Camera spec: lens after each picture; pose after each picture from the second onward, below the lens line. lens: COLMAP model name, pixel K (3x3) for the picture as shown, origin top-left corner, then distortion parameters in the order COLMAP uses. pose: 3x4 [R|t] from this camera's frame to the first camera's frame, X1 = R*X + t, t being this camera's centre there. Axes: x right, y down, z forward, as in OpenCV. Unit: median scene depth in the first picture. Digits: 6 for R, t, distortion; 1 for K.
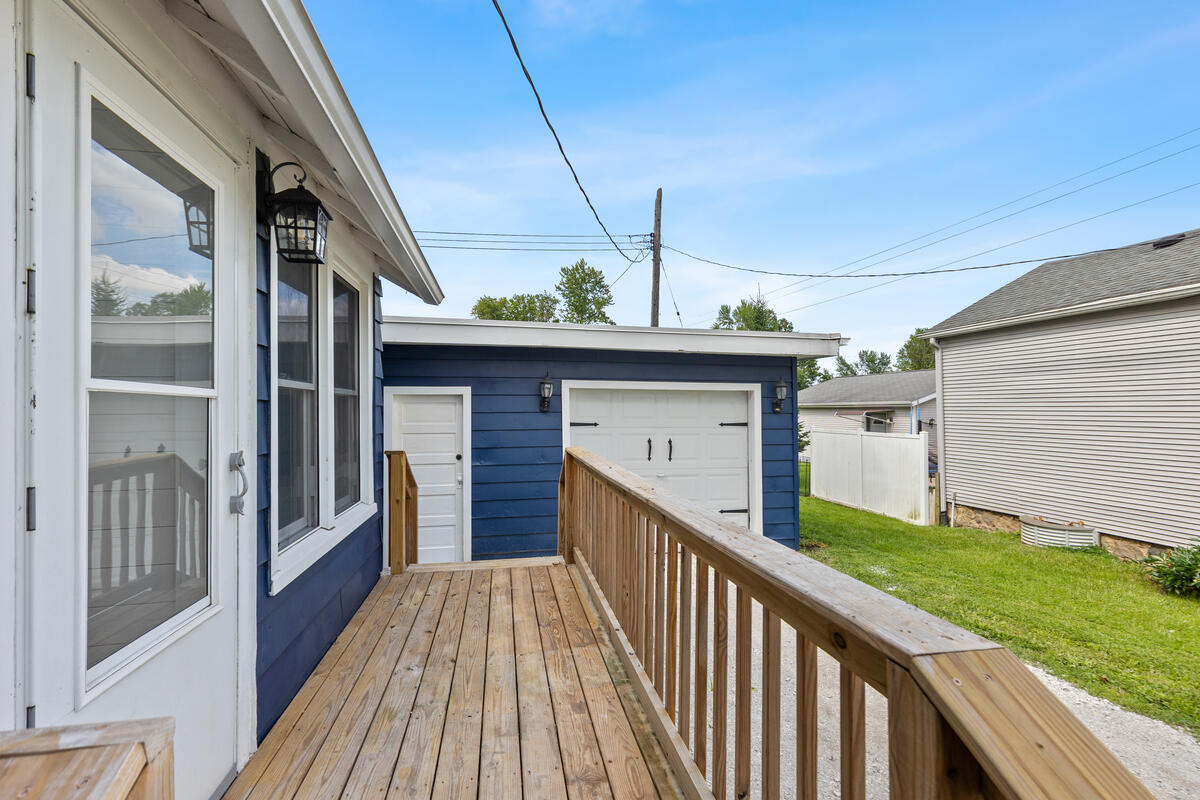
lens RADIAL K [[547.7, 0, 593.5], [0, 547.7, 406.0], [0, 0, 1]] dist [-0.002199, -0.000204]
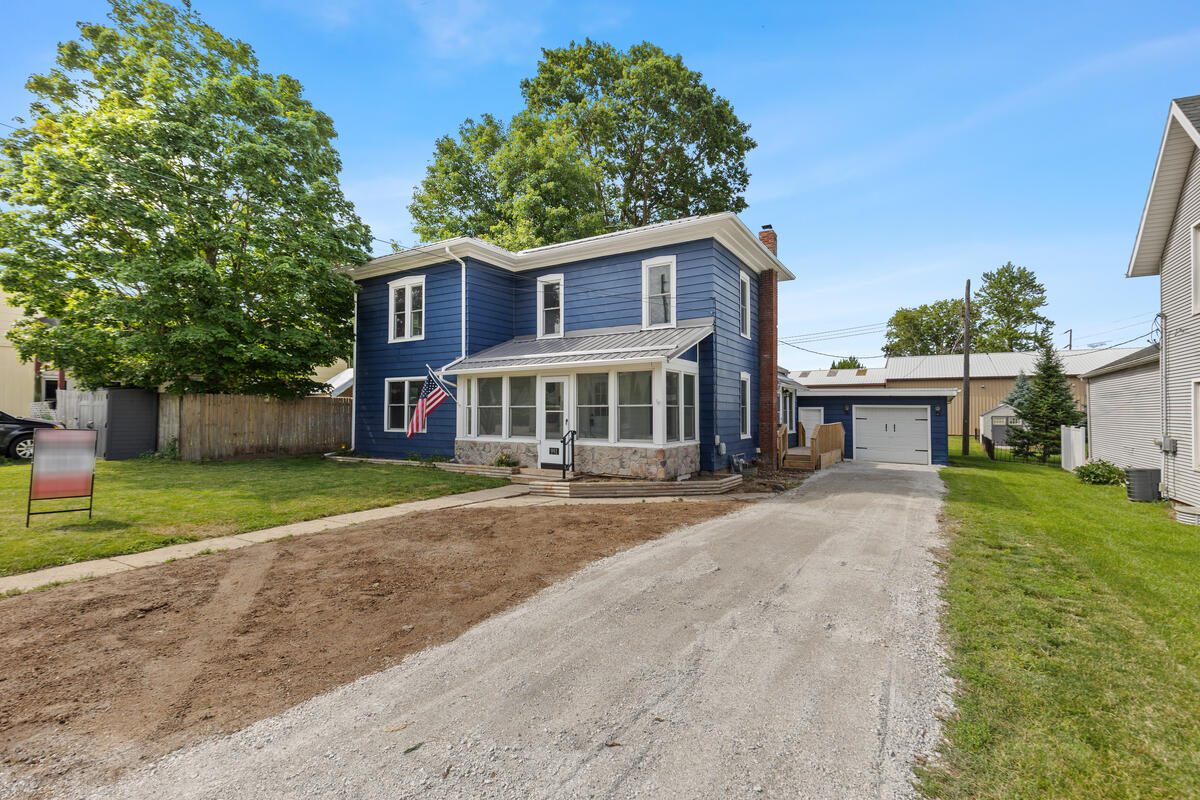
lens RADIAL K [[547.7, 0, 599.9], [0, 547.7, 404.2], [0, 0, 1]] dist [-0.002199, -0.000204]
pose [[0.745379, -0.004560, -0.666625, 0.087150], [-0.003688, 0.999933, -0.010963, -0.000886], [0.666630, 0.010630, 0.745313, -0.213445]]
